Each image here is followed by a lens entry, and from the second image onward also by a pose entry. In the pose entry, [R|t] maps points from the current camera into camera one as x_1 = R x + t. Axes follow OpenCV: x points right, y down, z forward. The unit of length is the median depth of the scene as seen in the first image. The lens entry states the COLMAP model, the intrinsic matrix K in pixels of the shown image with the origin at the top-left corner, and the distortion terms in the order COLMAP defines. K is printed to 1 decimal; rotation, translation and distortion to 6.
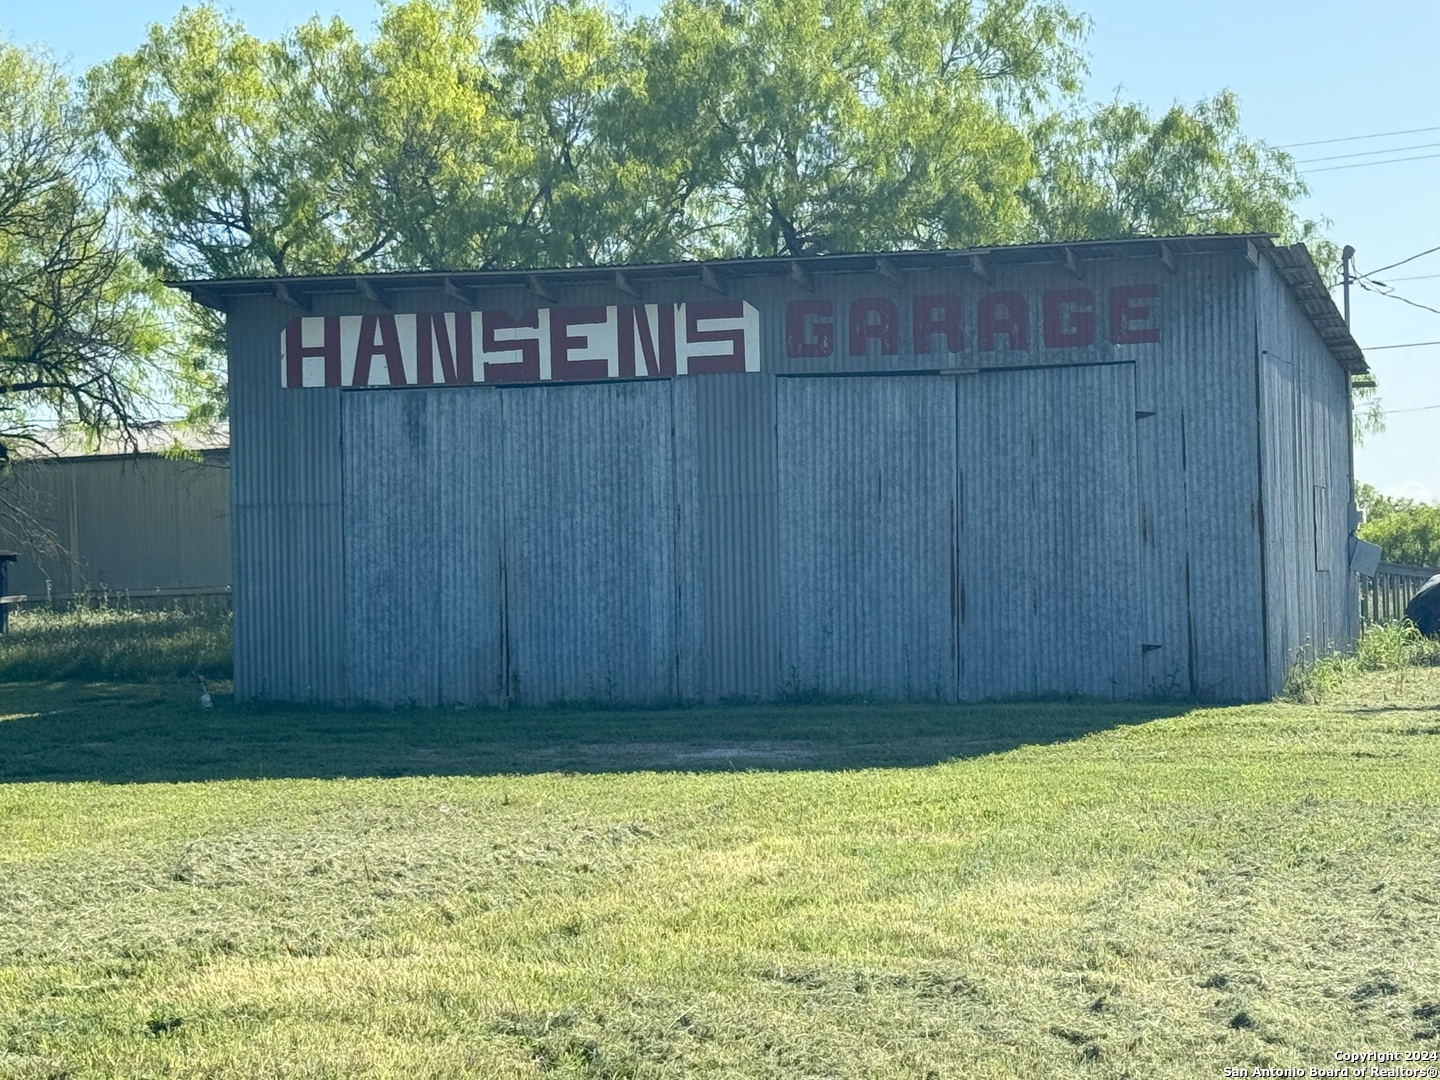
lens RADIAL K [[3196.6, 0, 720.0], [0, 3196.6, 540.0], [0, 0, 1]] dist [0.057191, 0.241436]
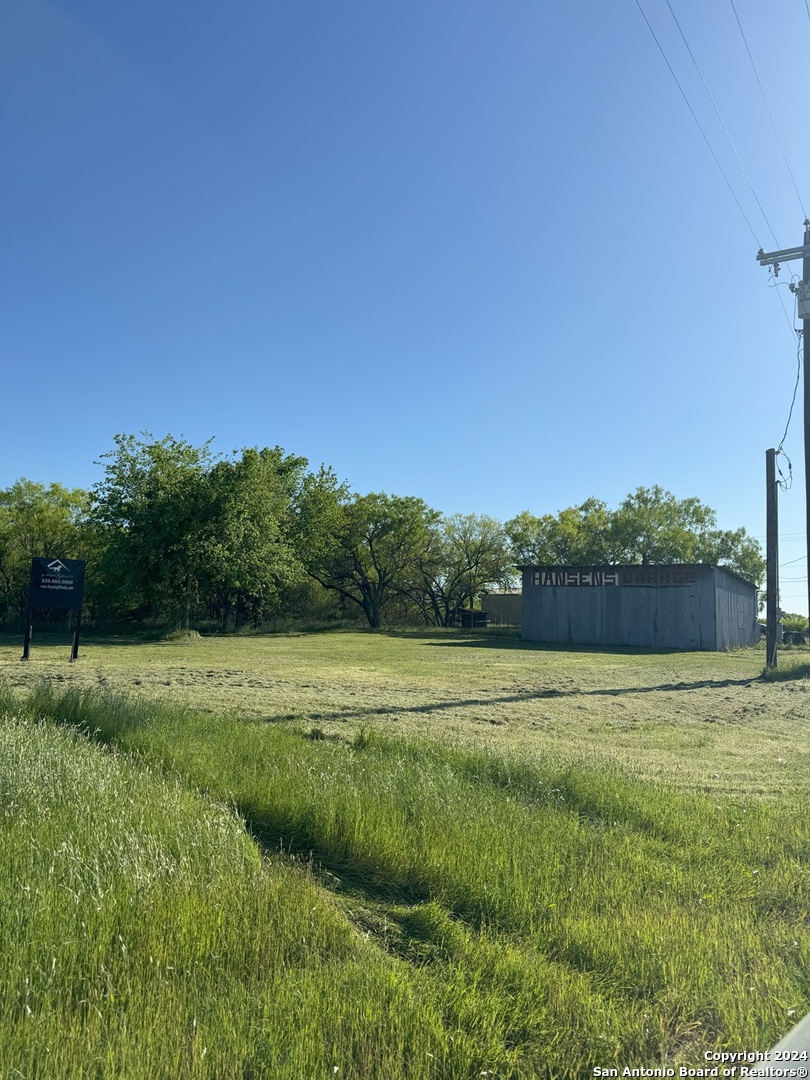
lens RADIAL K [[769.0, 0, 403.2], [0, 769.0, 516.1], [0, 0, 1]] dist [0.002943, -0.000696]
pose [[0.940938, 0.008313, -0.338477, 0.085016], [-0.050719, 0.991879, -0.116635, 0.001945], [0.334758, 0.126914, 0.933718, -0.285103]]
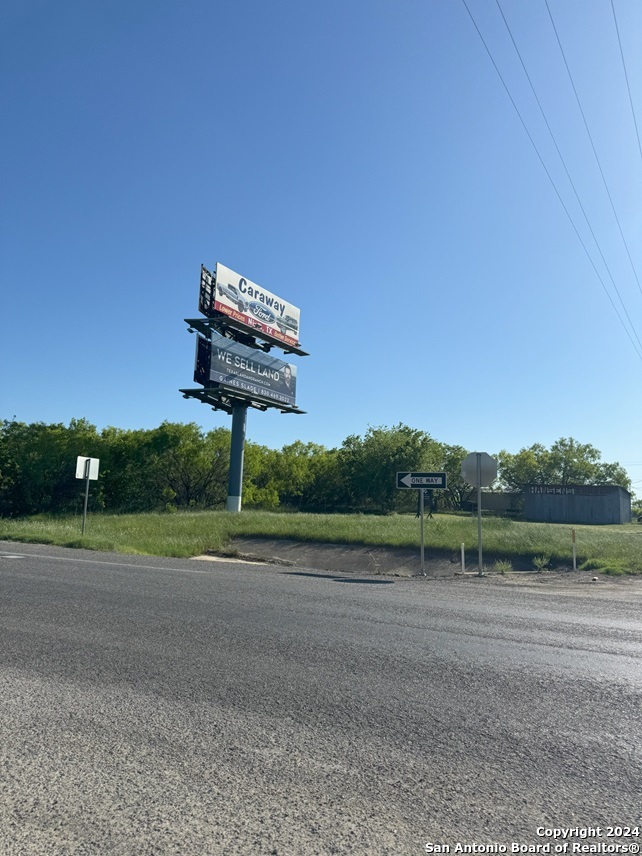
lens RADIAL K [[609.5, 0, 319.6], [0, 609.5, 409.0], [0, 0, 1]] dist [0.002943, -0.000696]
pose [[0.952581, 0.028719, -0.302928, -0.164516], [-0.071252, 0.988911, -0.130302, 0.000349], [0.295826, 0.145707, 0.944064, -1.156989]]
